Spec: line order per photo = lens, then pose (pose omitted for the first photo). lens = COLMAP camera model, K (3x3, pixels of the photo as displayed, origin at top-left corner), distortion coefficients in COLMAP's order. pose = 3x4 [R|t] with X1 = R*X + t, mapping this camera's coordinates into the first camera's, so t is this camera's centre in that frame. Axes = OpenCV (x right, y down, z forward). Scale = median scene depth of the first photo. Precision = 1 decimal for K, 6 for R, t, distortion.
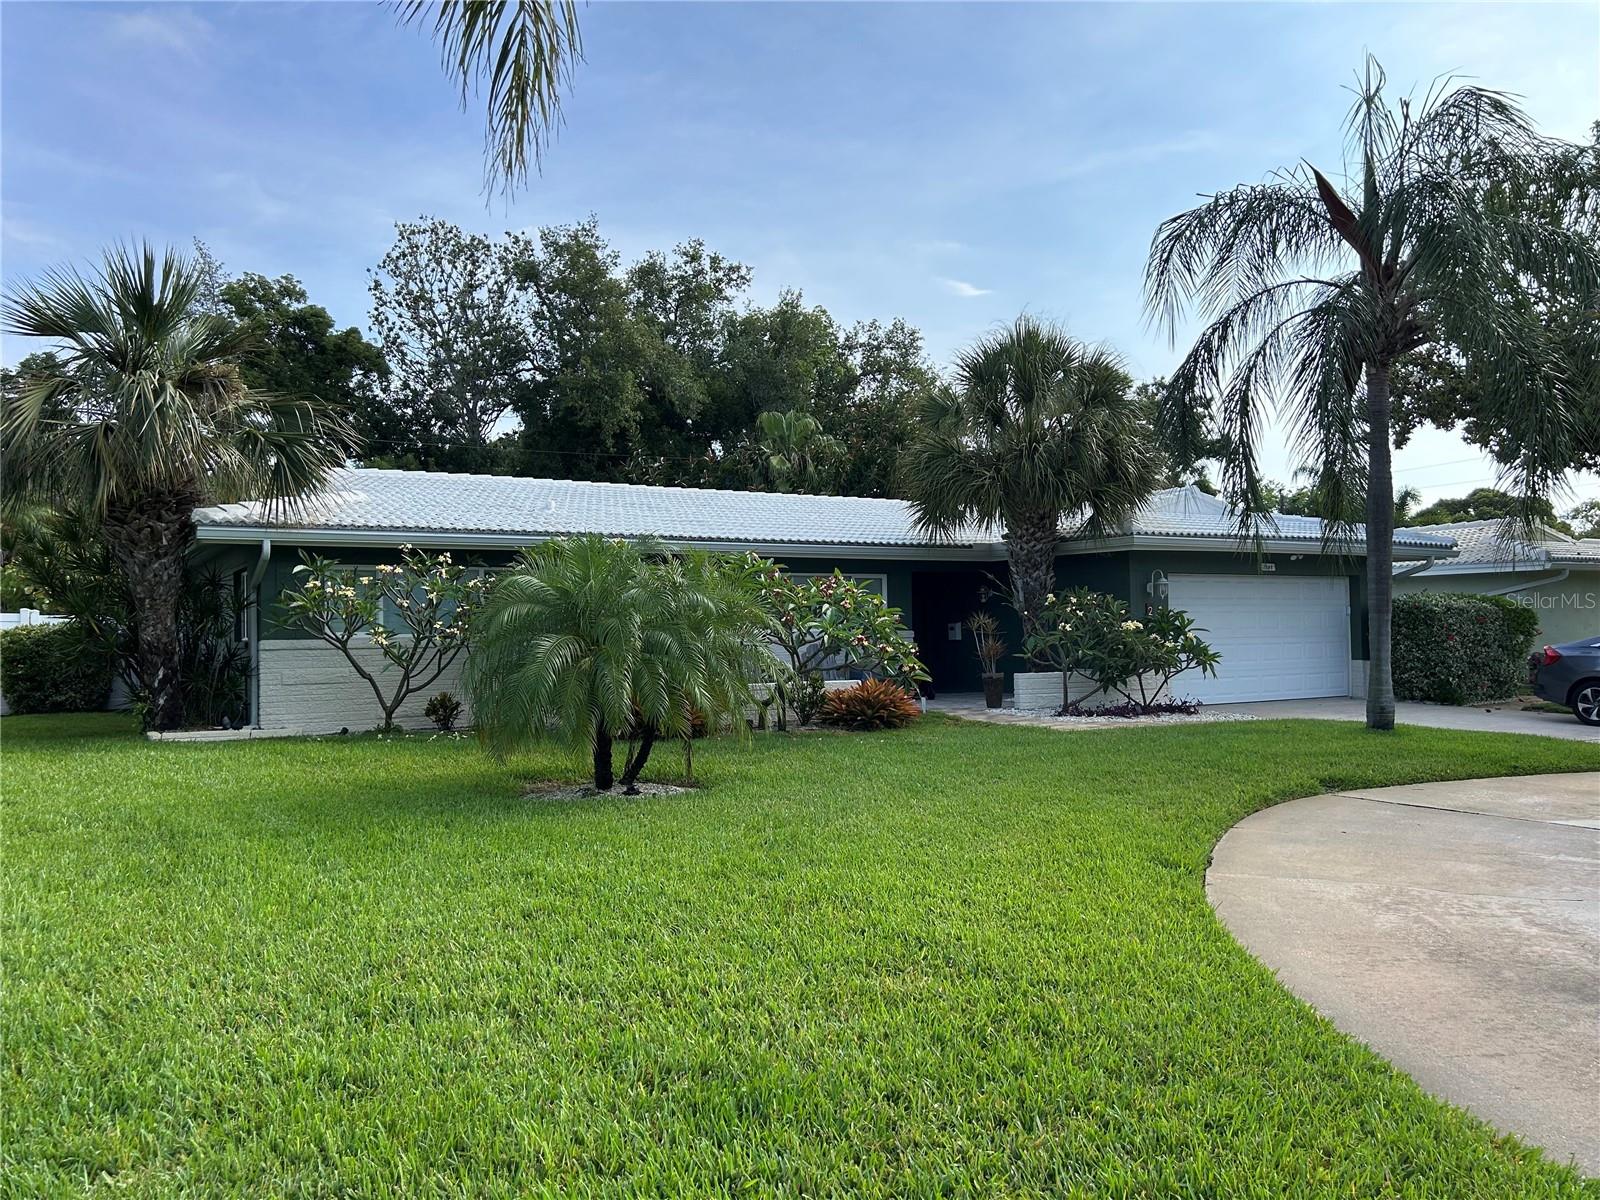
lens RADIAL K [[1209.5, 0, 802.4], [0, 1209.5, 610.4], [0, 0, 1]] dist [0.072191, -0.084714]
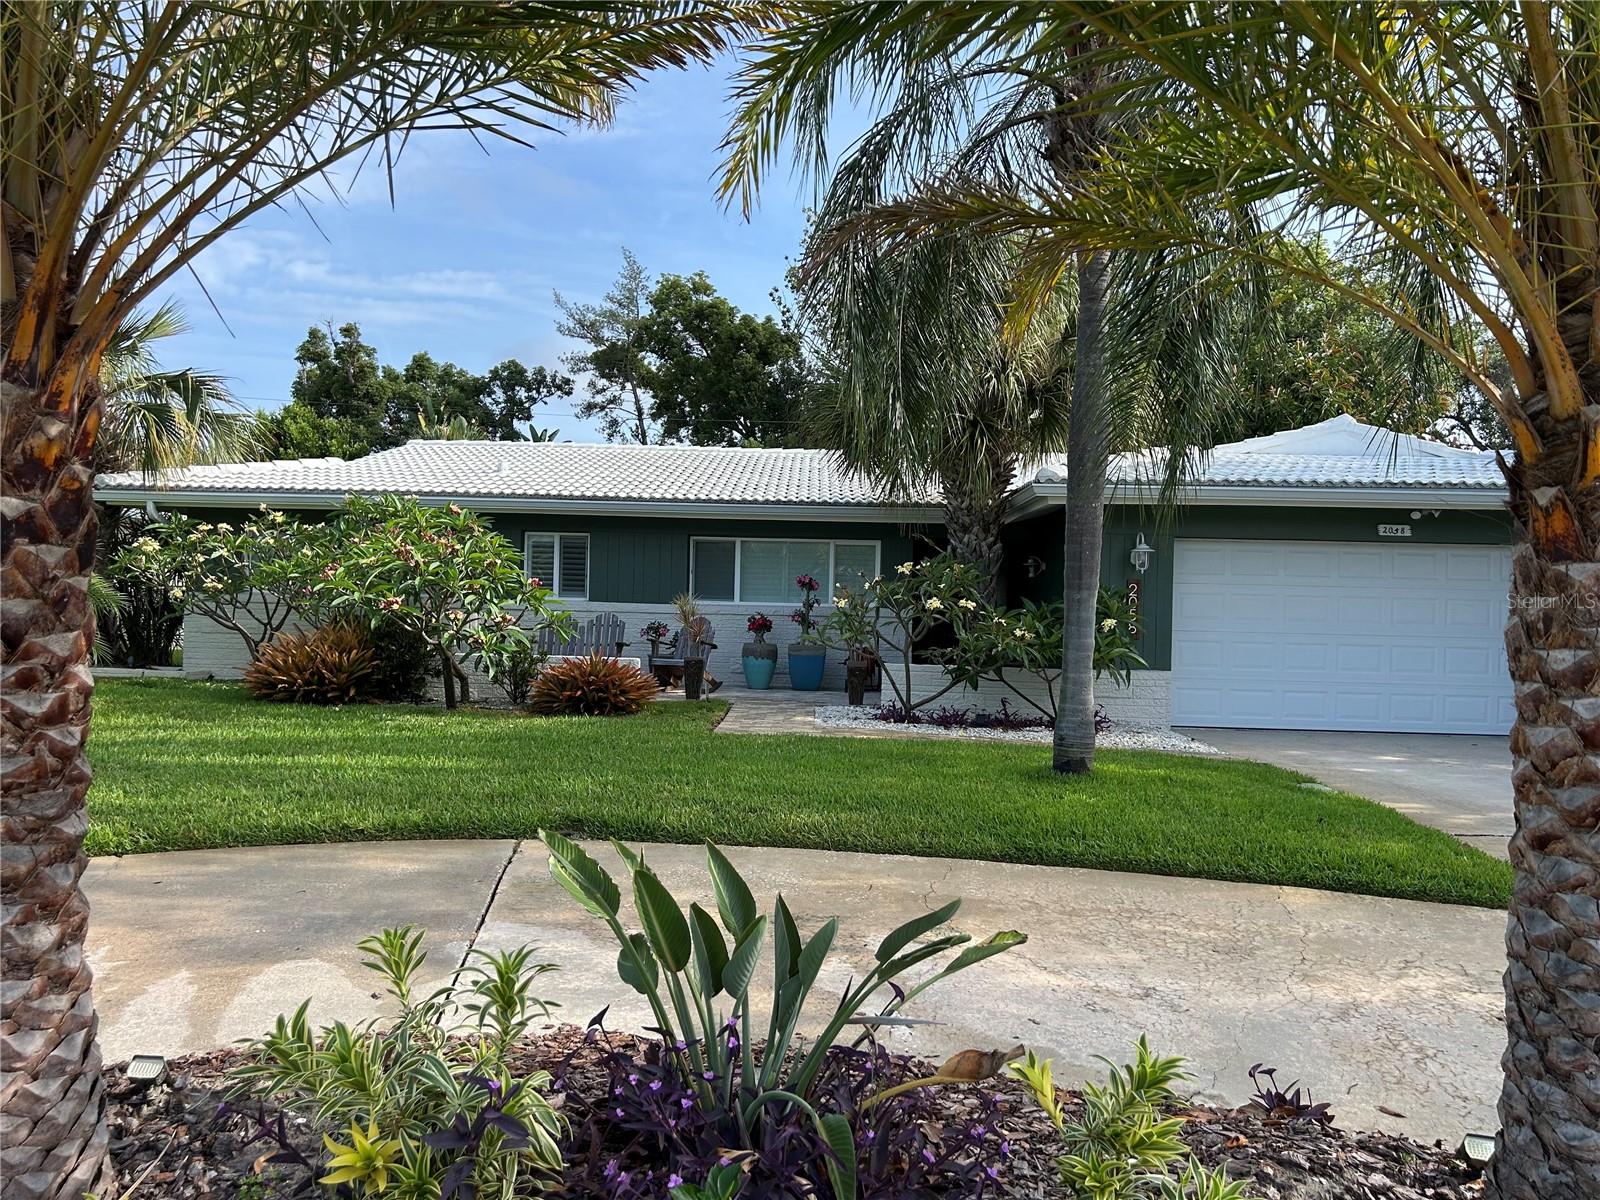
lens RADIAL K [[1209.5, 0, 802.4], [0, 1209.5, 610.4], [0, 0, 1]] dist [0.072191, -0.084714]
pose [[0.835158, 0.033438, -0.548993, 0.505879], [-0.025927, 0.999434, 0.021433, 0.002175], [0.549399, -0.003666, 0.835552, 0.283879]]
